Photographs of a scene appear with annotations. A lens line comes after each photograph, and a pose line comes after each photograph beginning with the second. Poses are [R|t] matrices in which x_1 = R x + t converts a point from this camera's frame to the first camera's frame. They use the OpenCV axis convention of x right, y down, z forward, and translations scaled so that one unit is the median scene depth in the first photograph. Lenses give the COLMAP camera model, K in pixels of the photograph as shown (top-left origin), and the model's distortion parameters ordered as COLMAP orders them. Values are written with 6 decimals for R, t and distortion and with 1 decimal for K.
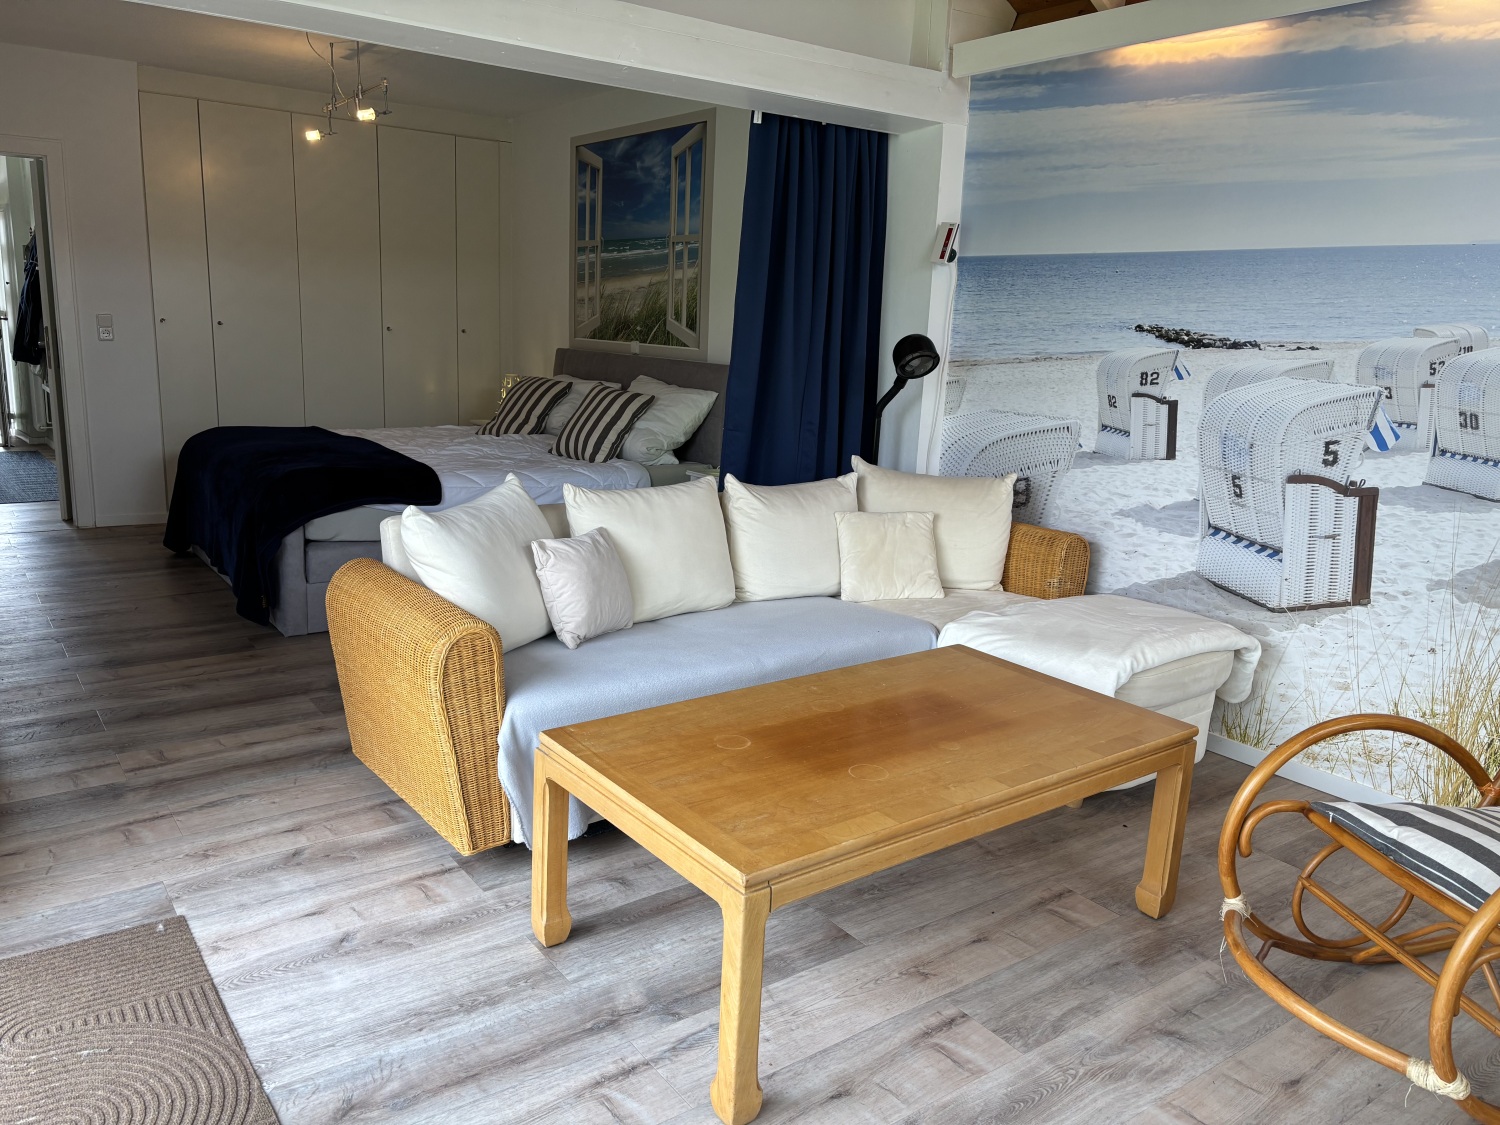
lens RADIAL K [[1141.0, 0, 747.8], [0, 1141.0, 562.7], [0, 0, 1]] dist [0.053274, -0.053064]
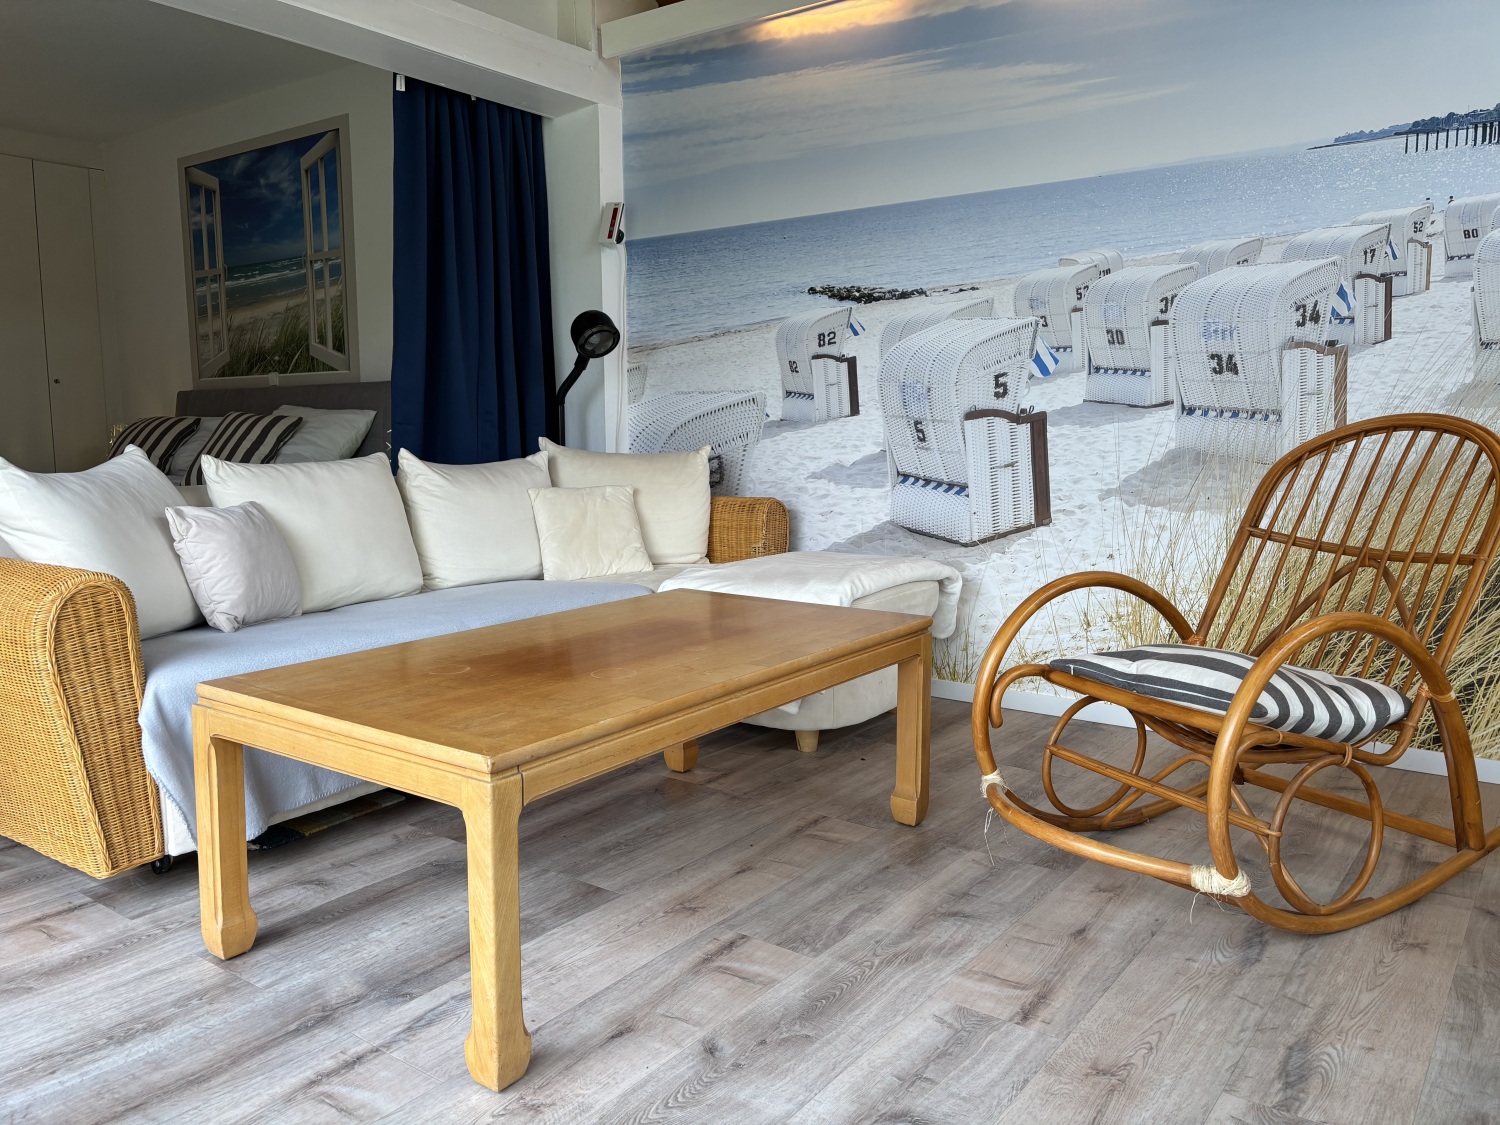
lens RADIAL K [[1141.0, 0, 747.8], [0, 1141.0, 562.7], [0, 0, 1]] dist [0.053274, -0.053064]
pose [[0.954336, -0.080484, 0.287688, -0.027768], [0.105751, 0.991682, -0.073367, 0.116255], [-0.279391, 0.100440, 0.954910, 0.081575]]
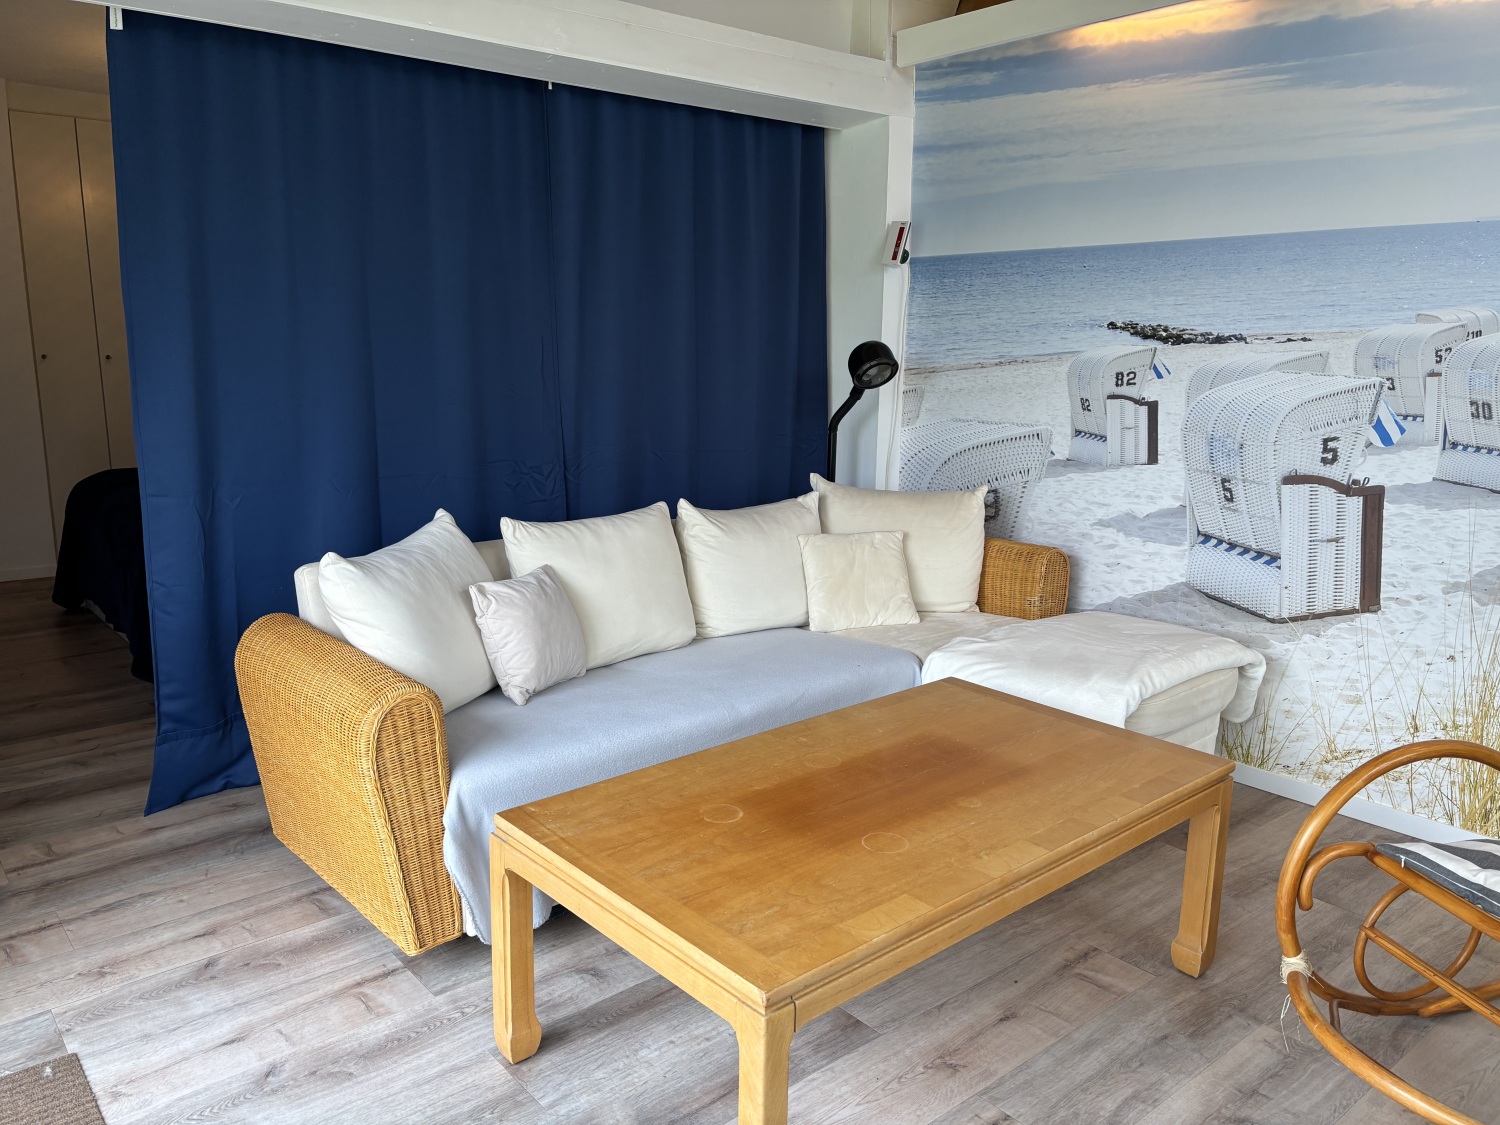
lens RADIAL K [[1140.4, 0, 738.1], [0, 1140.4, 567.2], [0, 0, 1]] dist [0.054970, -0.059817]
pose [[0.997294, -0.045542, 0.057706, -0.029838], [0.046231, 0.998874, -0.010669, -0.012816], [-0.057155, 0.013308, 0.998277, 0.095830]]
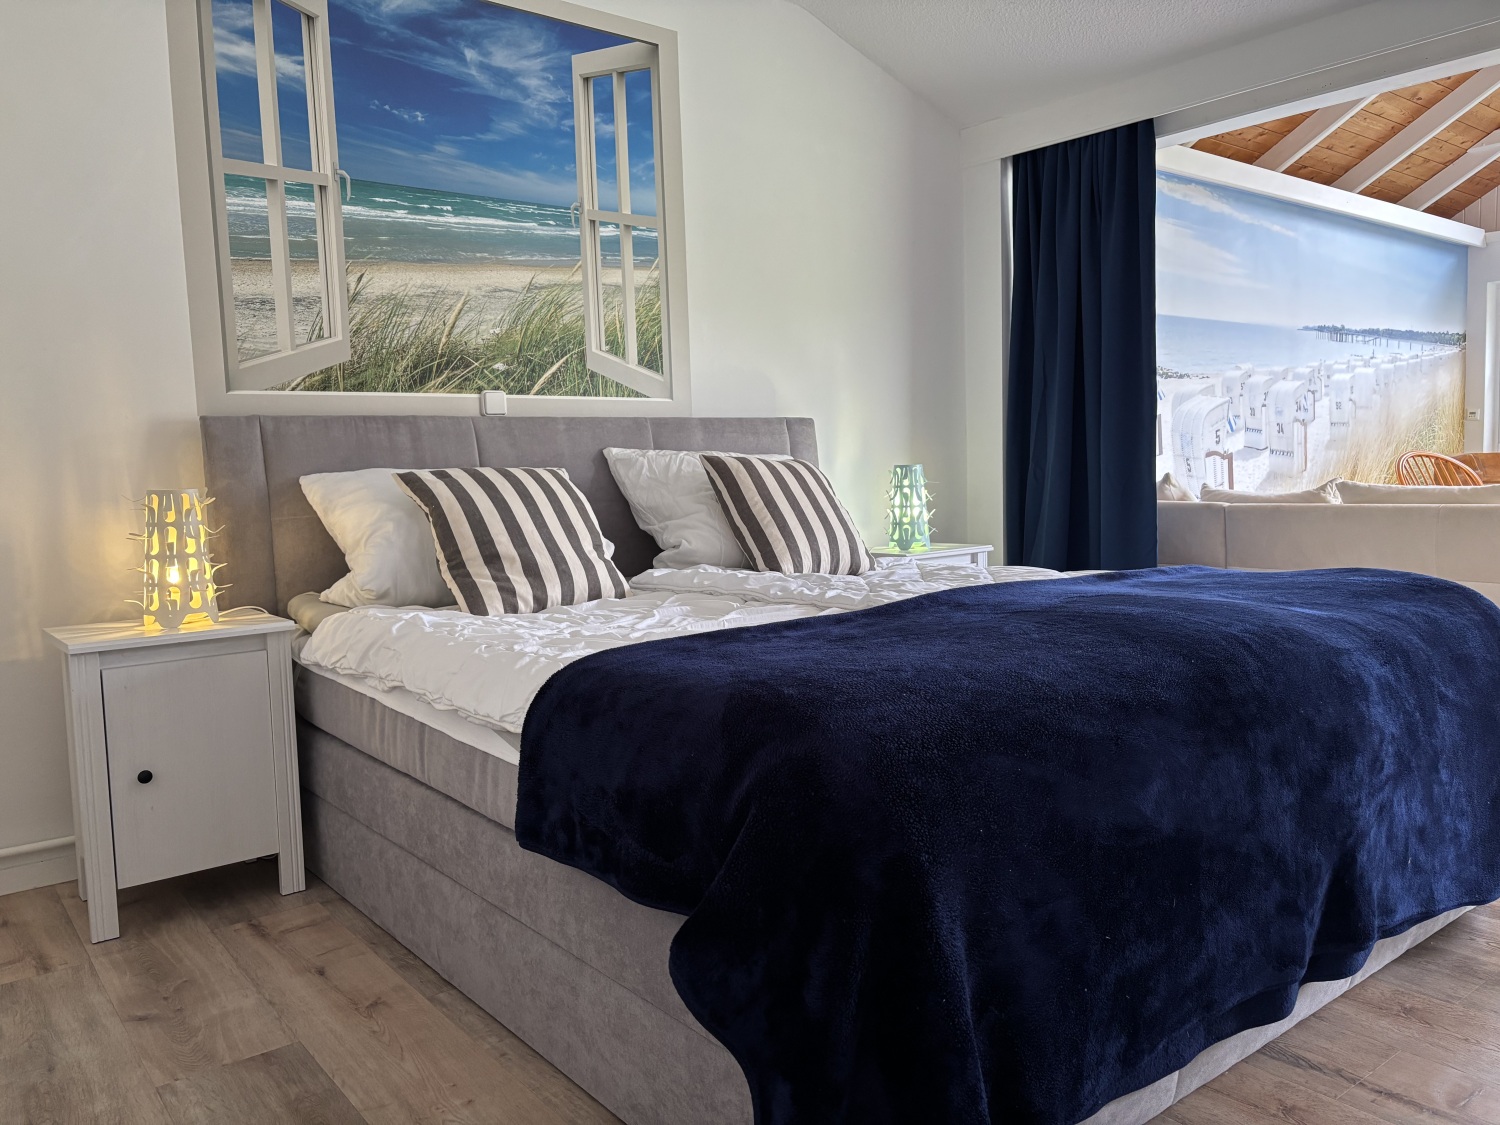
lens RADIAL K [[1141.0, 0, 747.8], [0, 1141.0, 562.7], [0, 0, 1]] dist [0.053274, -0.053064]
pose [[-0.043381, -0.126482, 0.991020, -1.192292], [0.234748, 0.962891, 0.133168, -0.305808], [-0.971088, 0.238417, -0.012080, 1.733843]]
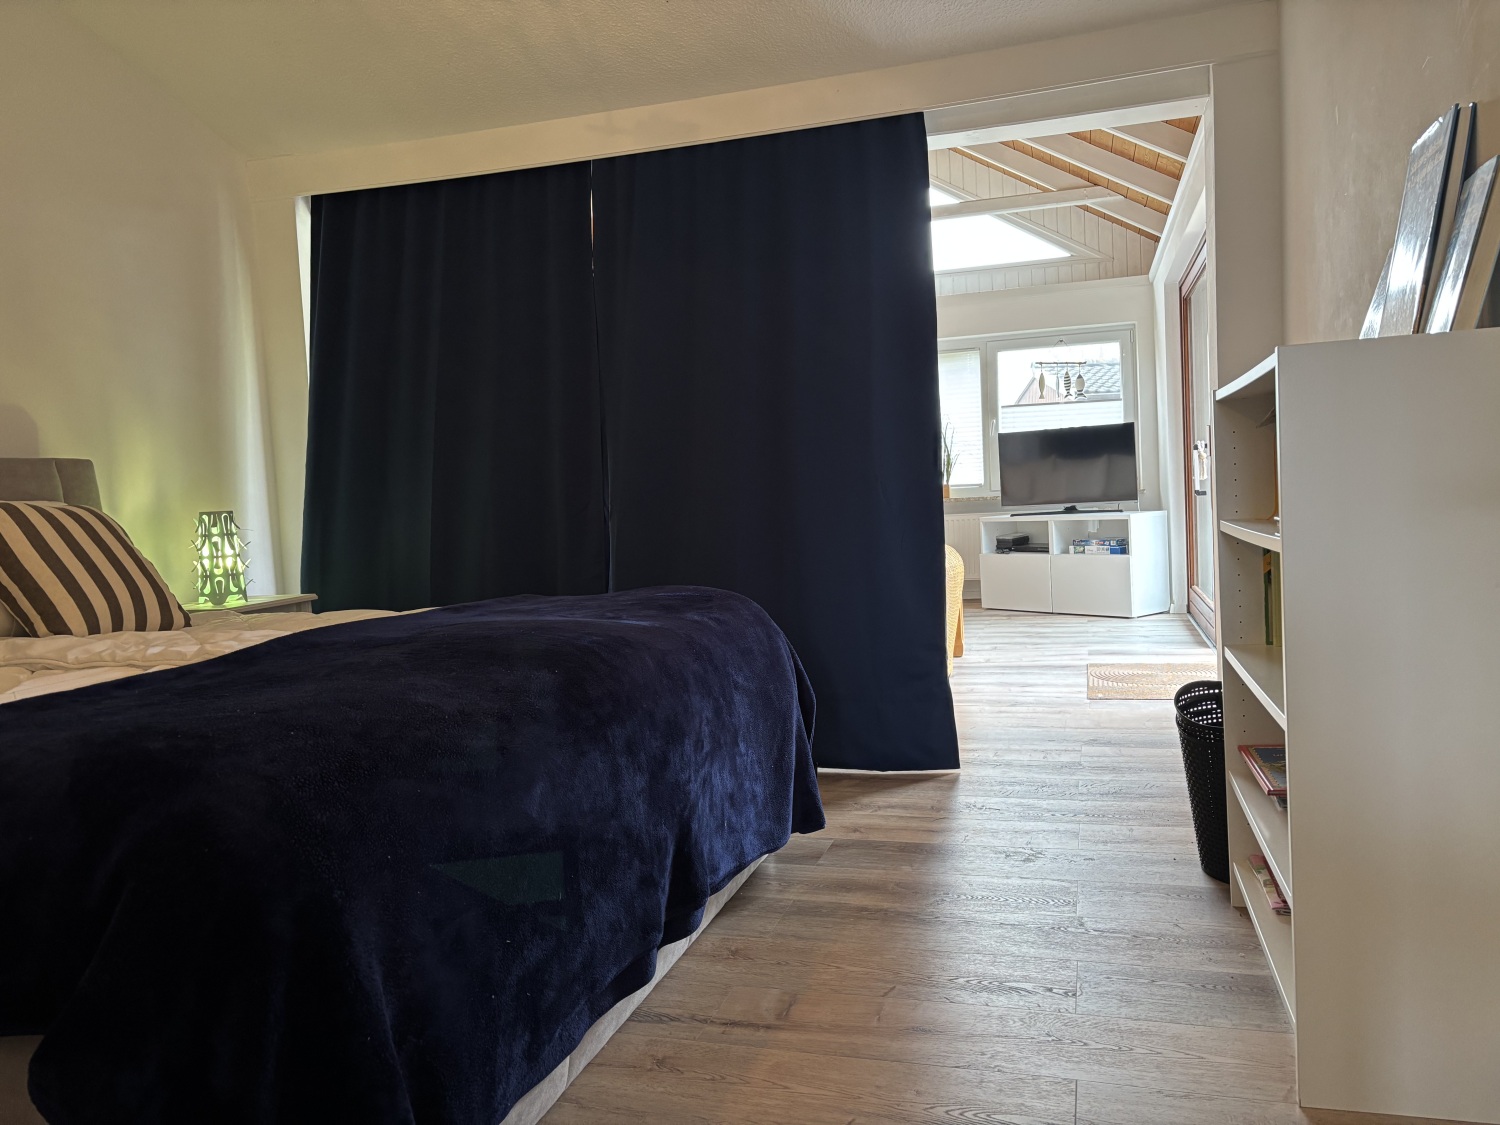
lens RADIAL K [[1141.0, 0, 747.8], [0, 1141.0, 562.7], [0, 0, 1]] dist [0.053274, -0.053064]
pose [[-0.608098, -0.057385, 0.791785, -1.190967], [0.191187, 0.957442, 0.216224, -0.299304], [-0.770496, 0.282865, -0.571248, 1.794501]]
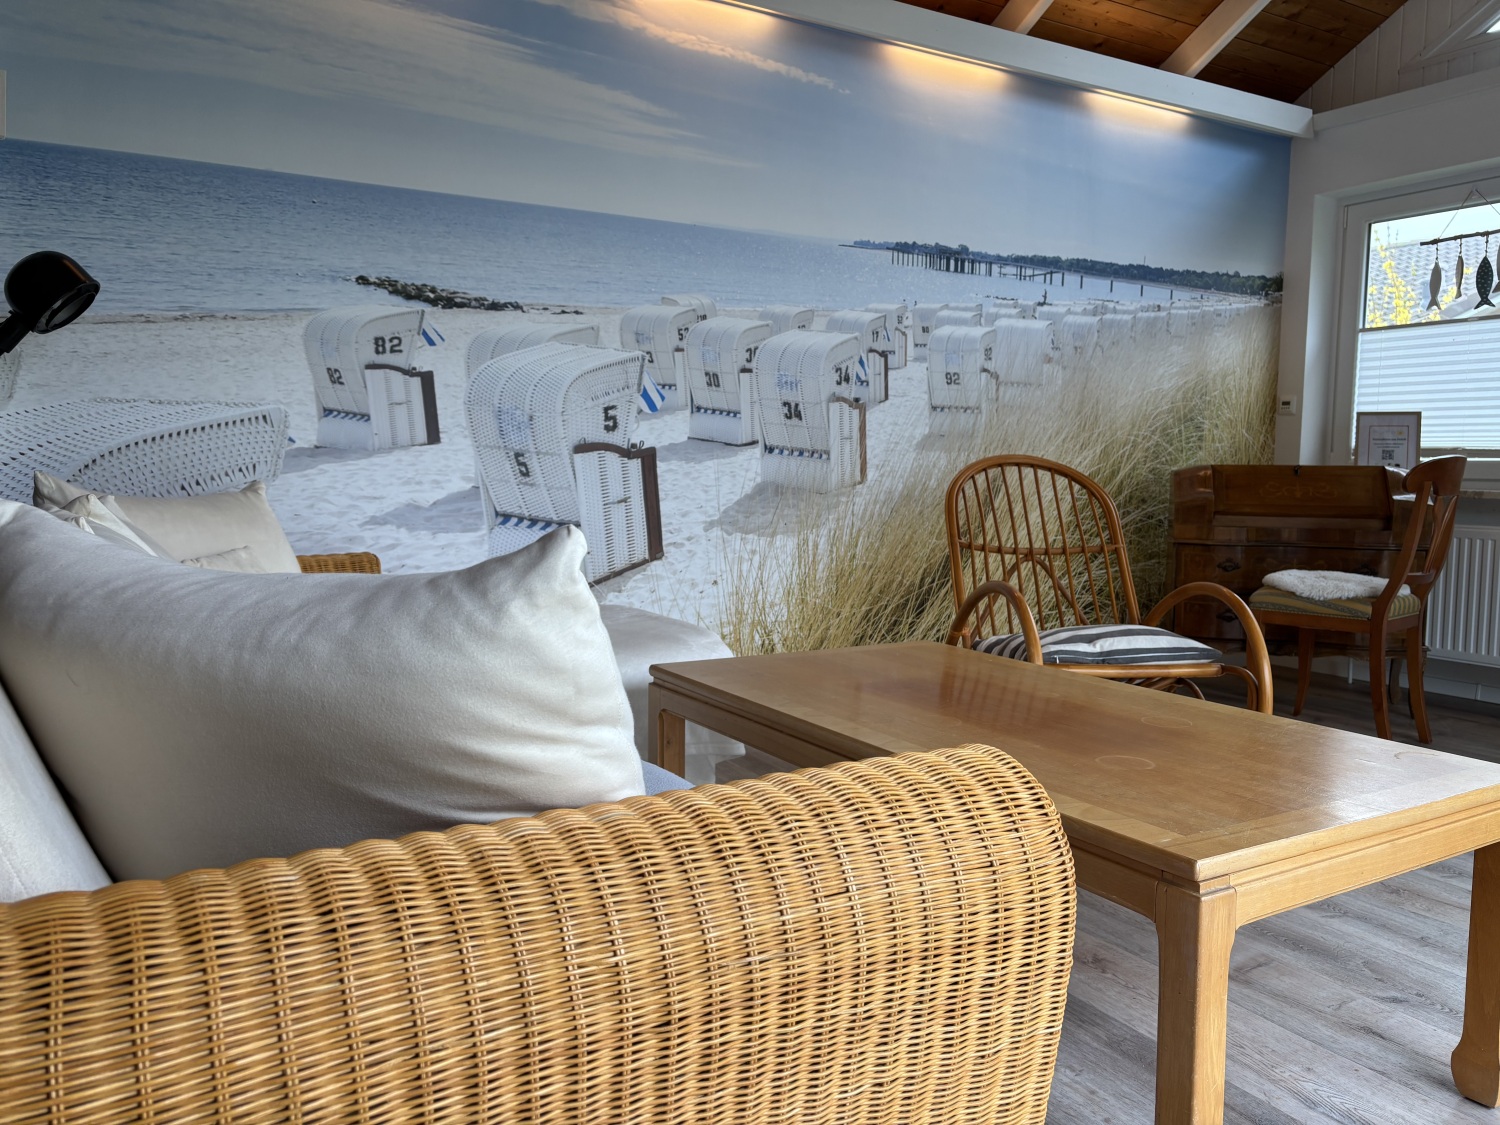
lens RADIAL K [[1133.2, 0, 753.1], [0, 1133.2, 604.7], [0, 0, 1]] dist [0.061038, -0.114319]
pose [[0.091080, -0.164722, 0.982126, -0.483681], [0.209234, 0.967376, 0.142844, -0.052395], [-0.973615, 0.192484, 0.122574, 0.777715]]
